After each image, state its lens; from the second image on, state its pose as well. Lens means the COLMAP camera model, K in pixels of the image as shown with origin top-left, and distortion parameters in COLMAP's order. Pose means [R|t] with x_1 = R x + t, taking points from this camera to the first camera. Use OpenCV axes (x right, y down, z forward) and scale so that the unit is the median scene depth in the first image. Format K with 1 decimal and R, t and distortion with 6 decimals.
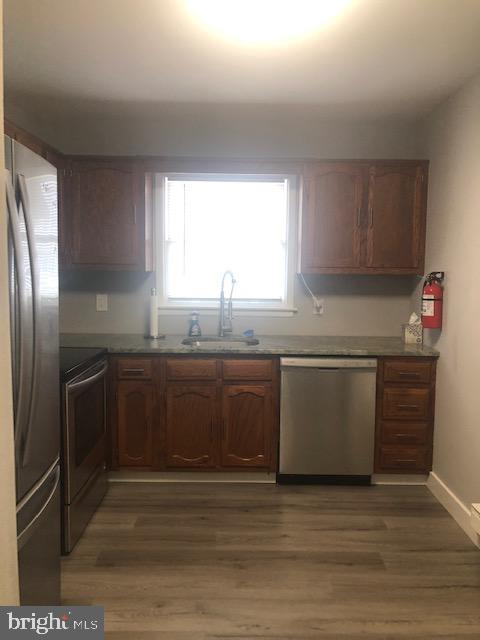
lens RADIAL K [[525.3, 0, 240.0], [0, 525.3, 320.0], [0, 0, 1]] dist [0.100421, -0.147245]
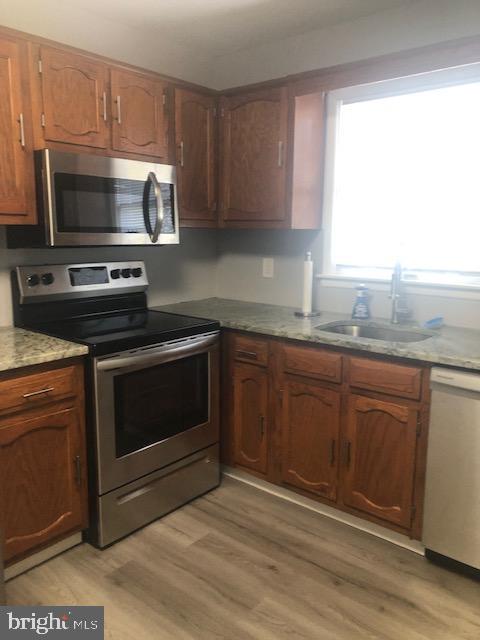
lens RADIAL K [[525.3, 0, 240.0], [0, 525.3, 320.0], [0, 0, 1]] dist [0.100421, -0.147245]
pose [[0.764874, 0.107906, -0.635079, 0.290347], [-0.066243, 0.993819, 0.089078, -0.024642], [0.640765, -0.026064, 0.767294, 0.375451]]
